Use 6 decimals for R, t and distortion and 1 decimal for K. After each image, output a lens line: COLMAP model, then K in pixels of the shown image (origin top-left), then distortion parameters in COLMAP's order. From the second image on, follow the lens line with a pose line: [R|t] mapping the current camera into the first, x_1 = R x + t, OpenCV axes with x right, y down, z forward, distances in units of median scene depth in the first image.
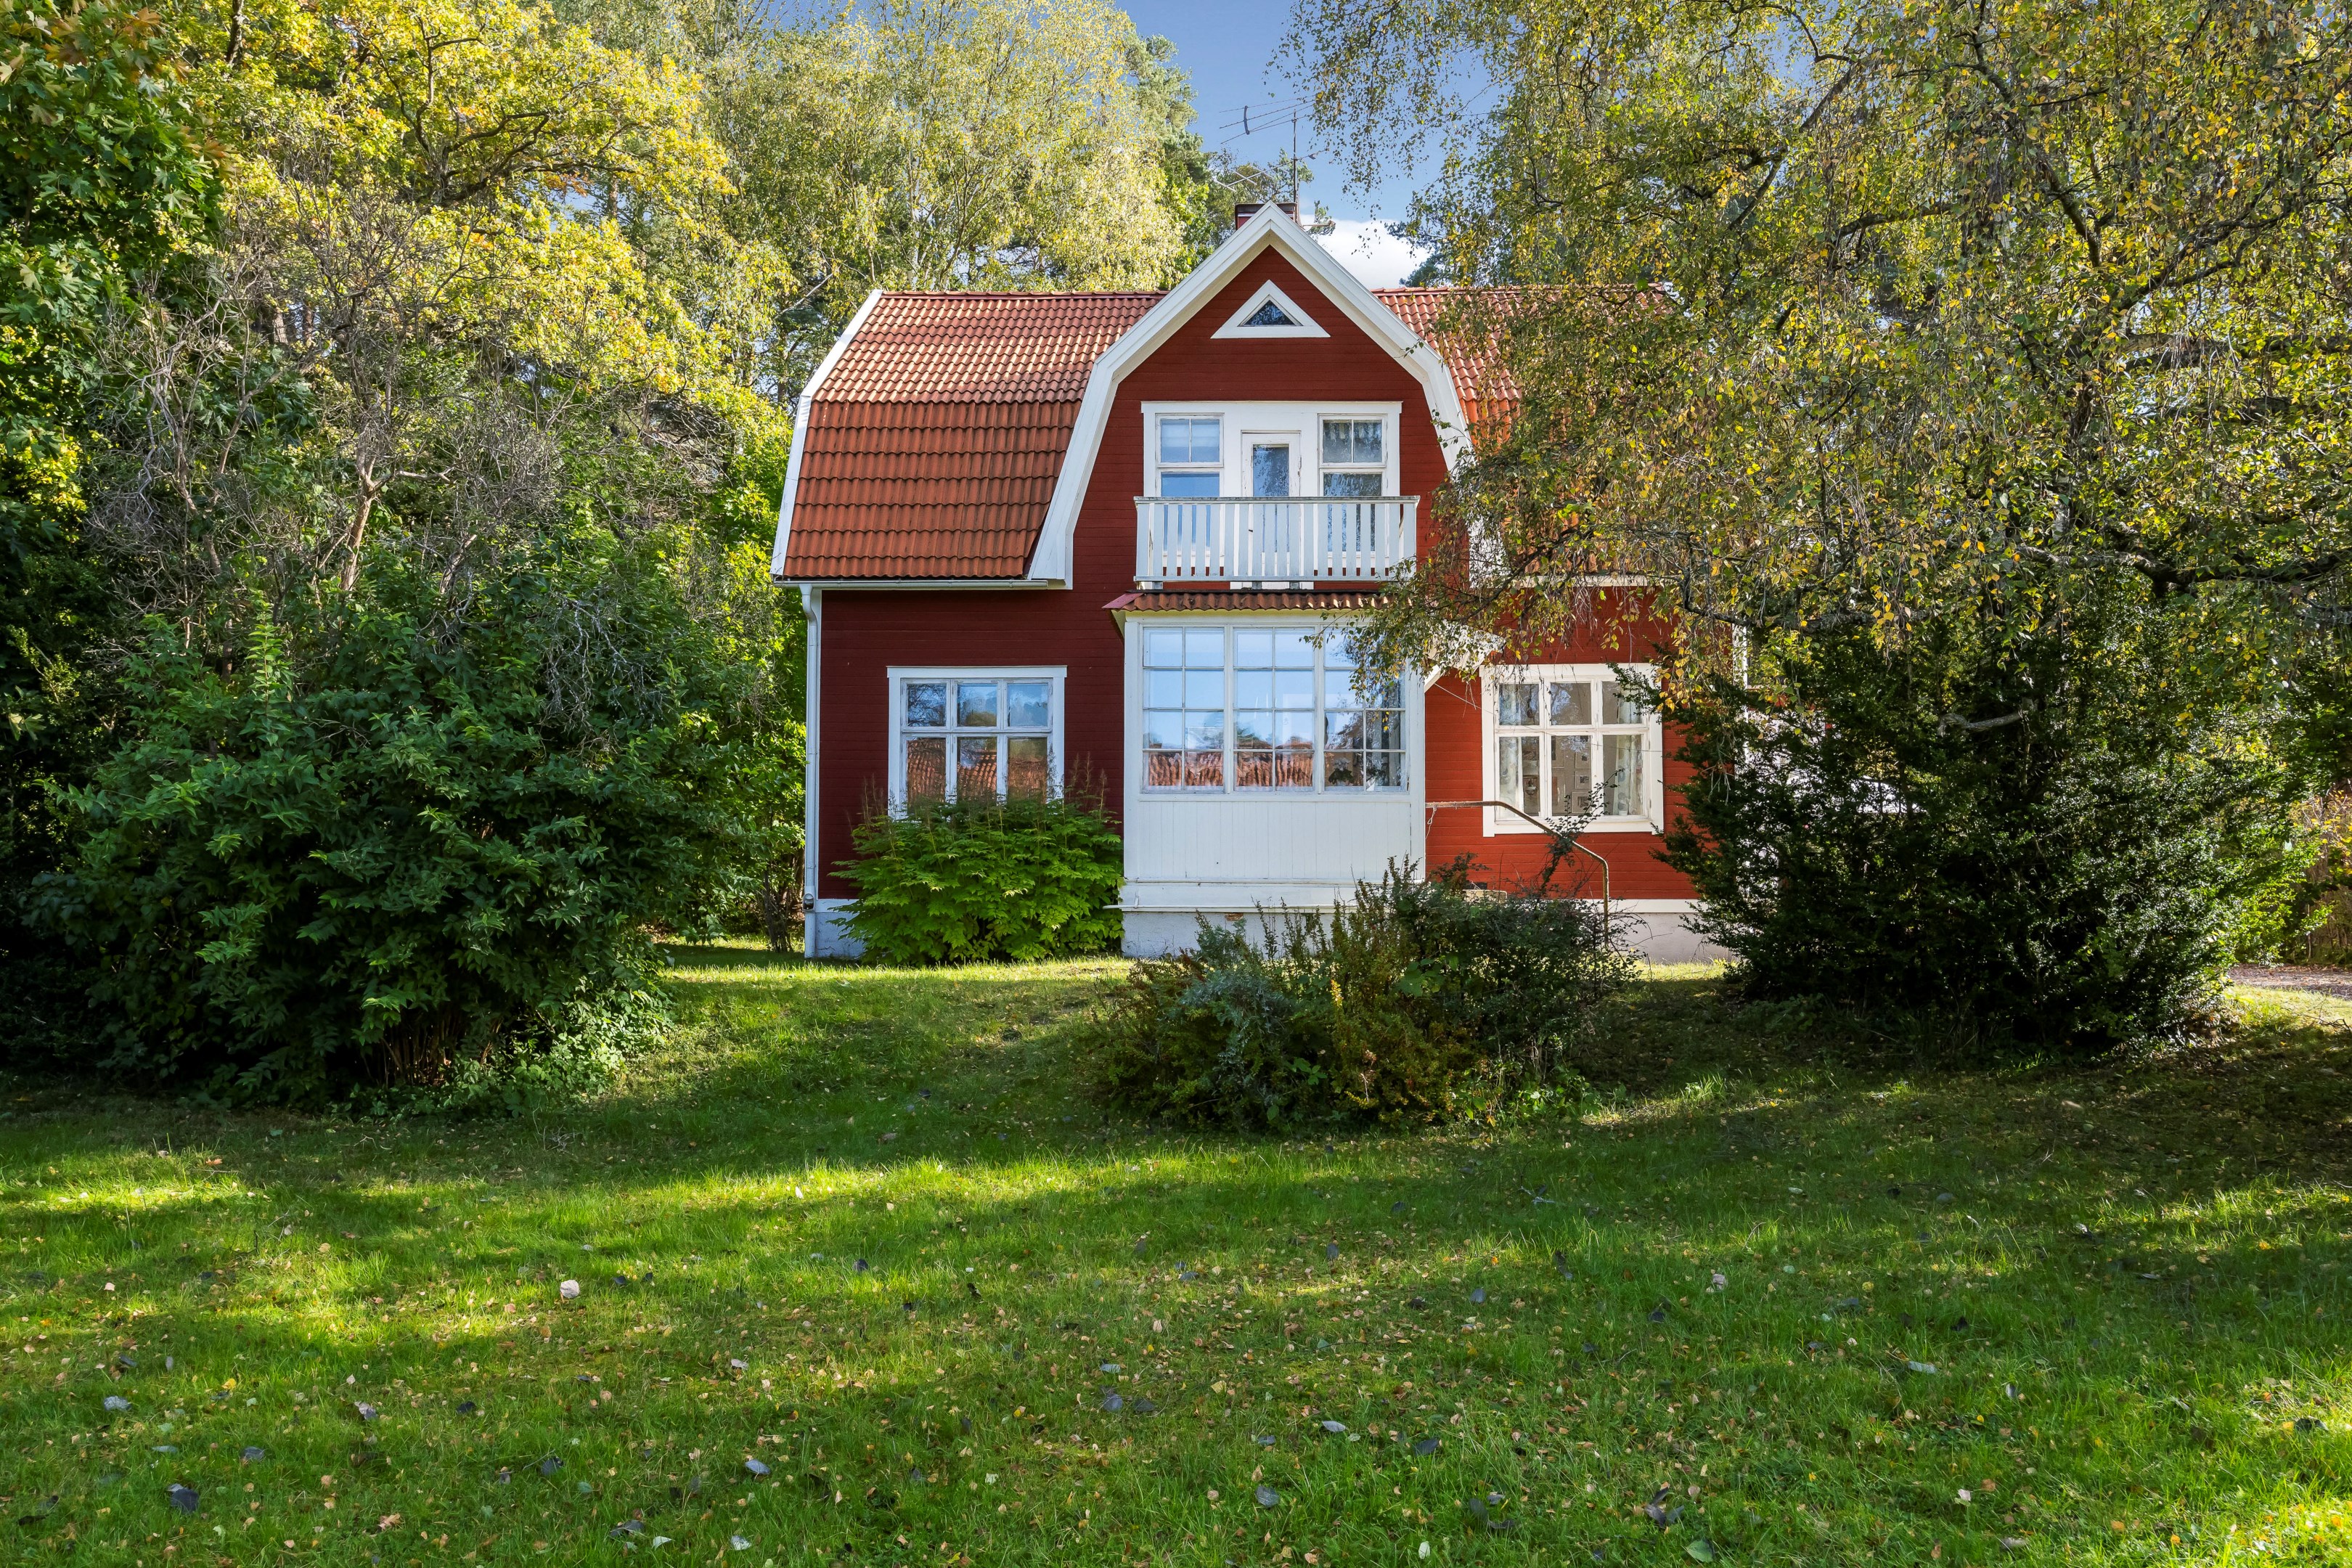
lens RADIAL K [[1798.2, 0, 1188.7], [0, 1798.2, 772.7], [0, 0, 1]] dist [-0.064726, -0.000375]
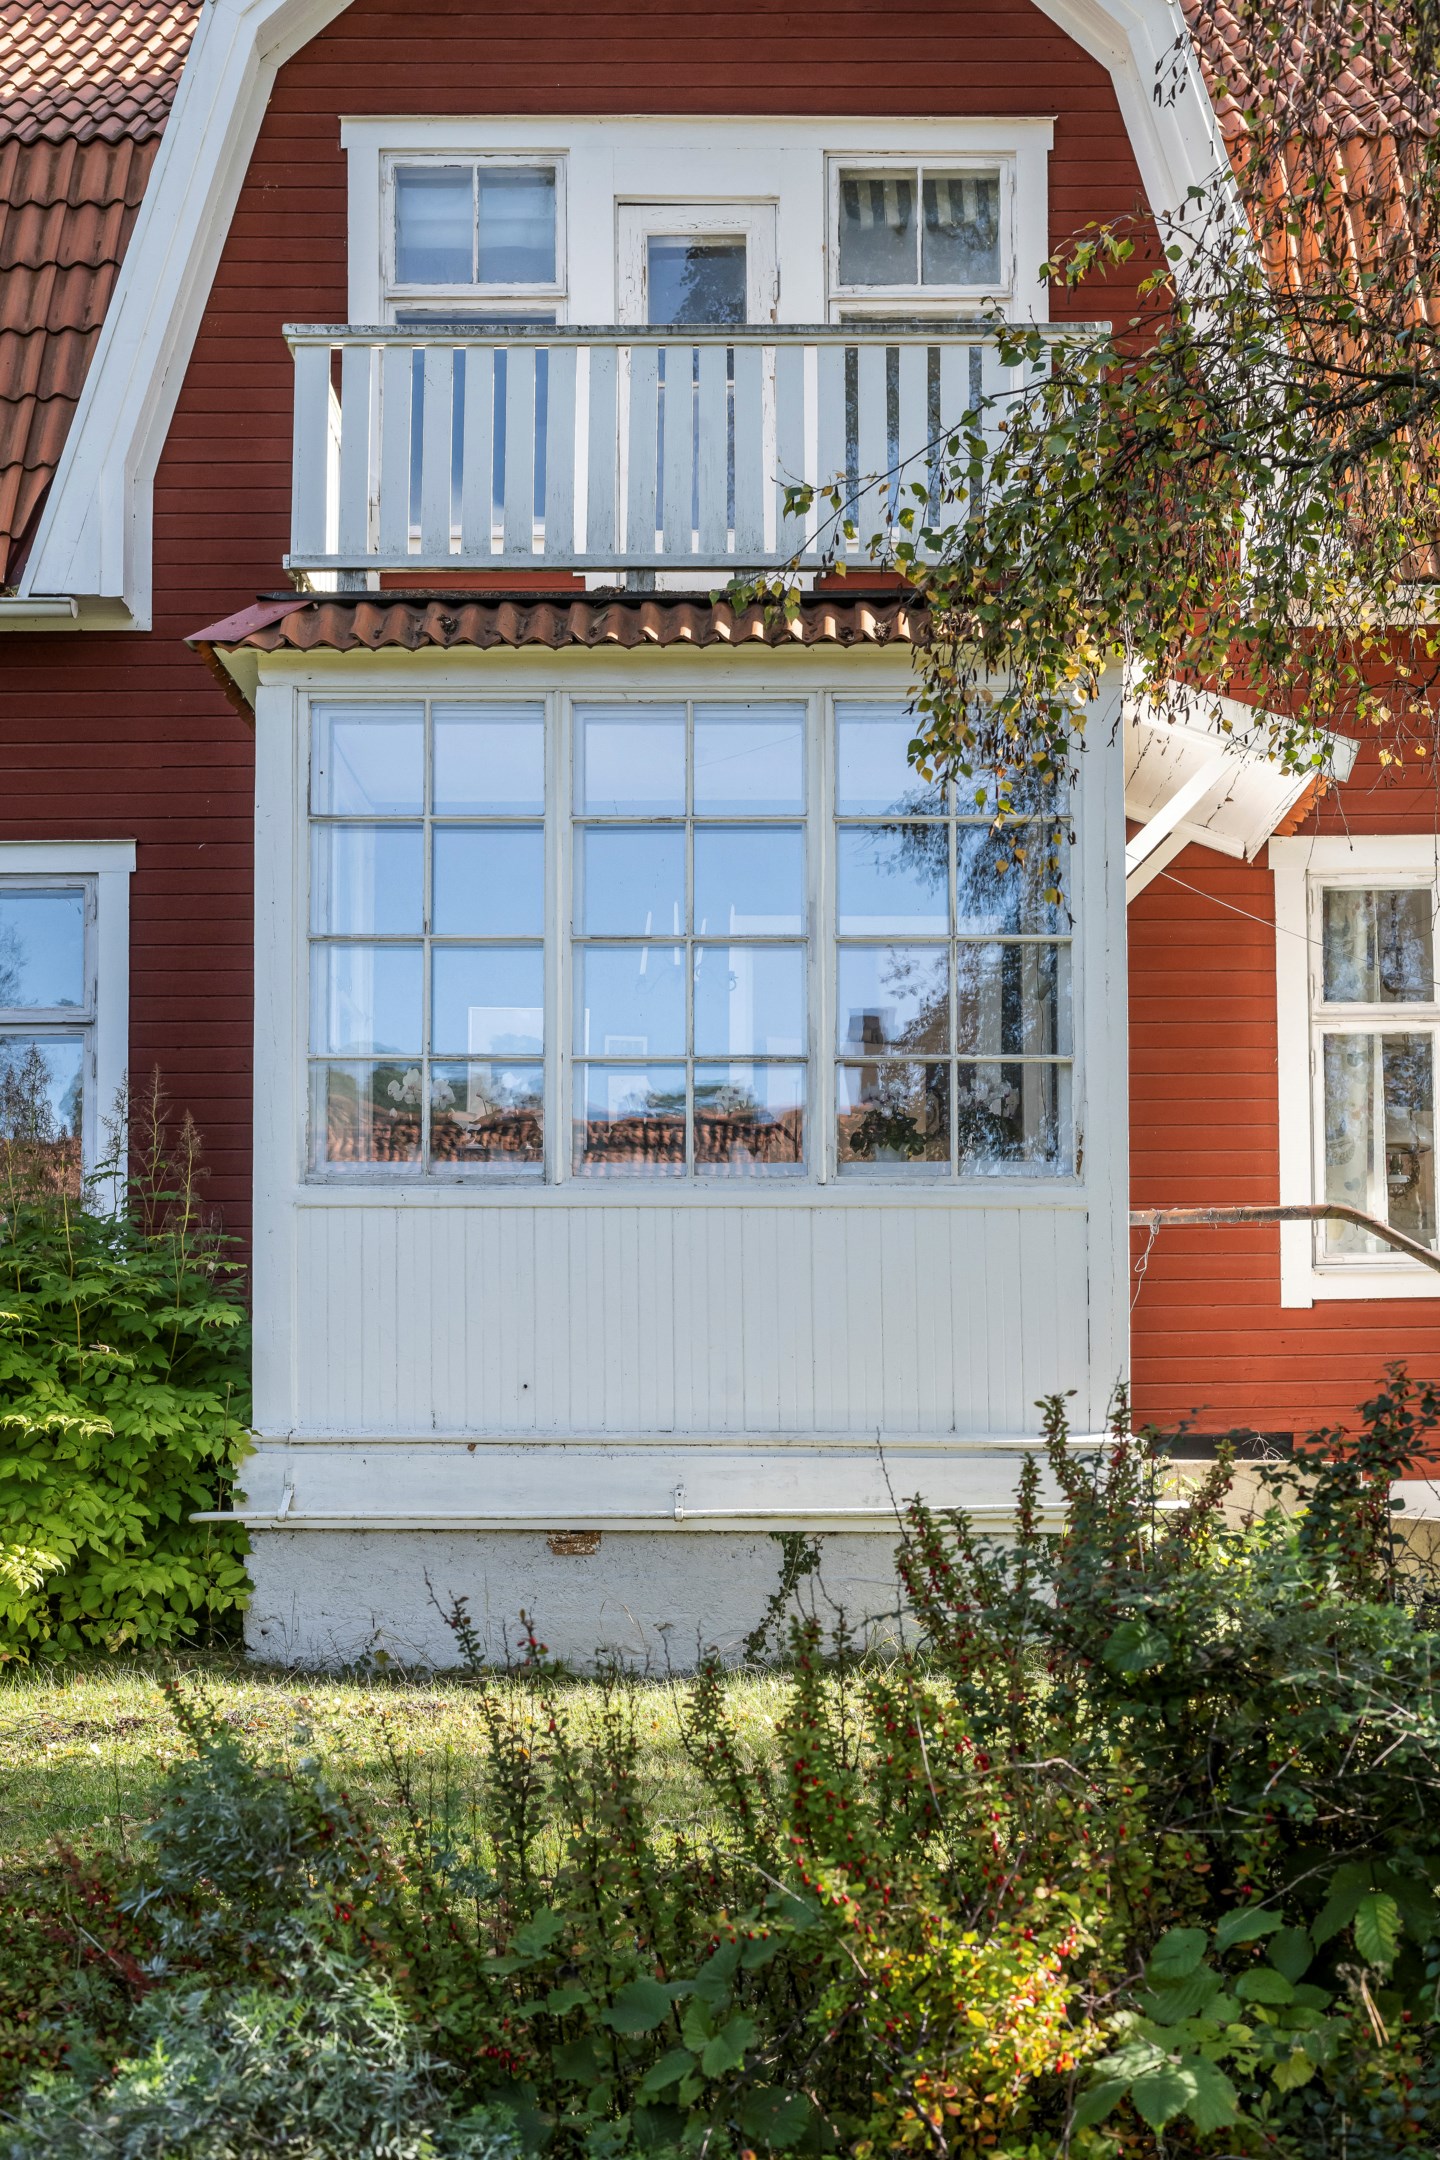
lens RADIAL K [[3094.6, 0, 714.2], [0, 3094.6, 1091.1], [0, 0, 1]] dist [0.012819, 0.000000]
pose [[0.999886, -0.001805, 0.014965, 0.042315], [0.002343, 0.999349, -0.036002, 0.015124], [-0.014891, 0.036033, 0.999240, 0.400618]]
